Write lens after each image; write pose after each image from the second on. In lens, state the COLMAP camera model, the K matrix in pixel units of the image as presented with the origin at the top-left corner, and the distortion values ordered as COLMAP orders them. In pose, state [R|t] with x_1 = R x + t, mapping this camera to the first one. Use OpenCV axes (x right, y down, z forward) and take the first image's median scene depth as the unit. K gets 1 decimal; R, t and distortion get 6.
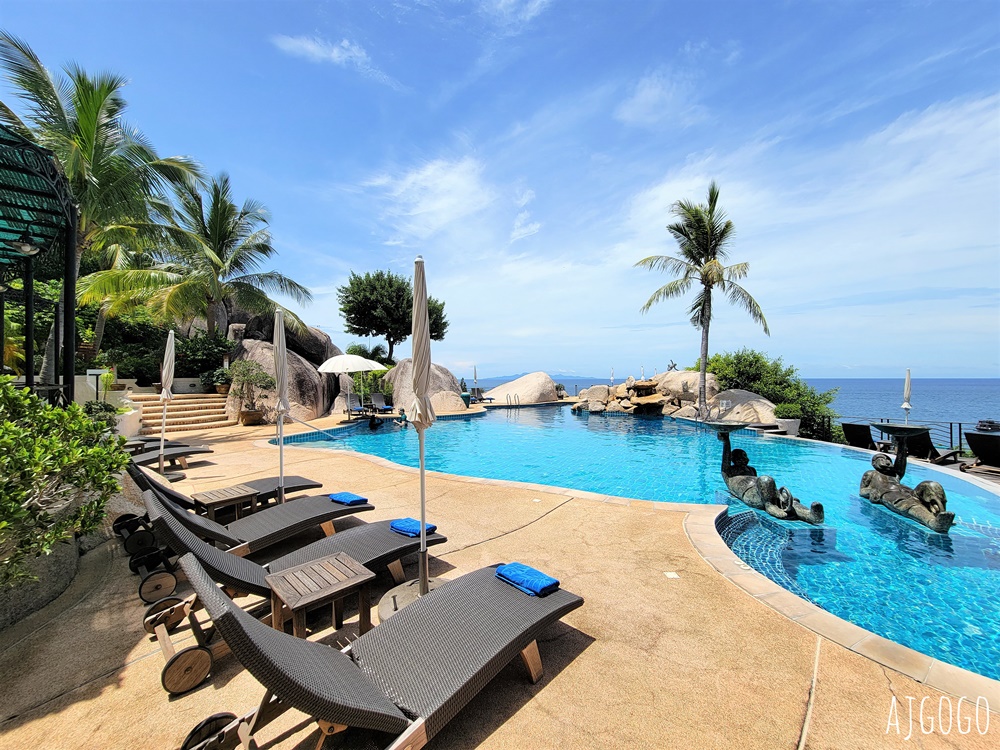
lens RADIAL K [[406.6, 0, 500.4], [0, 406.6, 378.3], [0, 0, 1]] dist [-0.012066, -0.001820]
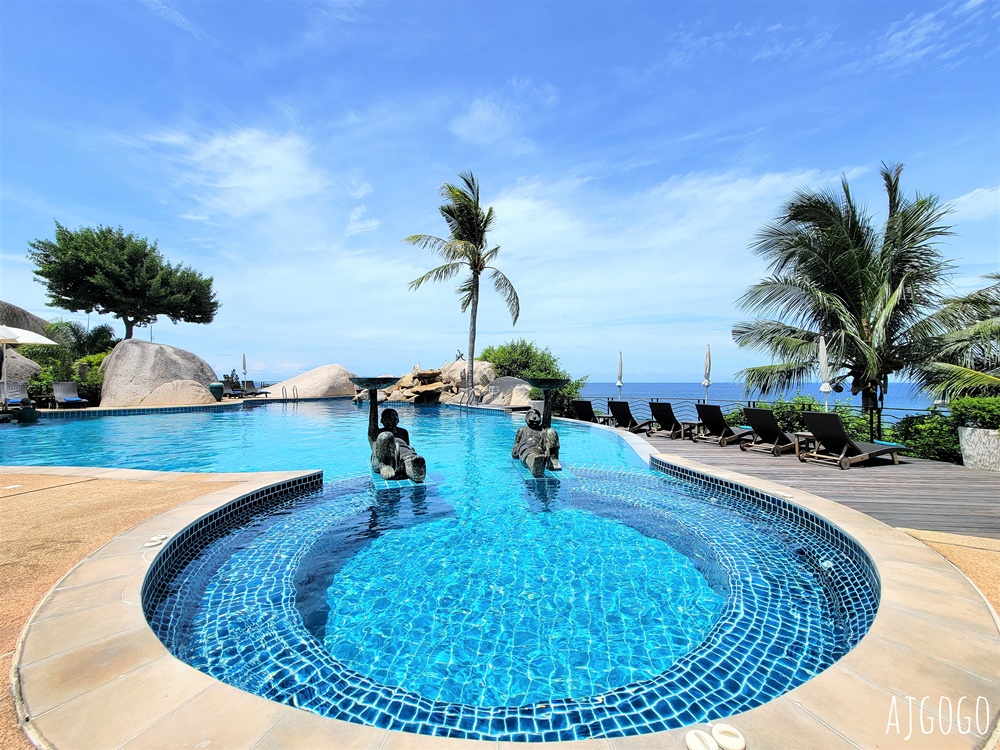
lens RADIAL K [[406.6, 0, 503.3], [0, 406.6, 377.4], [0, 0, 1]] dist [-0.012066, -0.001820]
pose [[0.924689, 0.004393, 0.380698, 0.099077], [-0.000259, 0.999940, -0.010908, 0.023890], [-0.380724, 0.009988, 0.924635, 0.021960]]
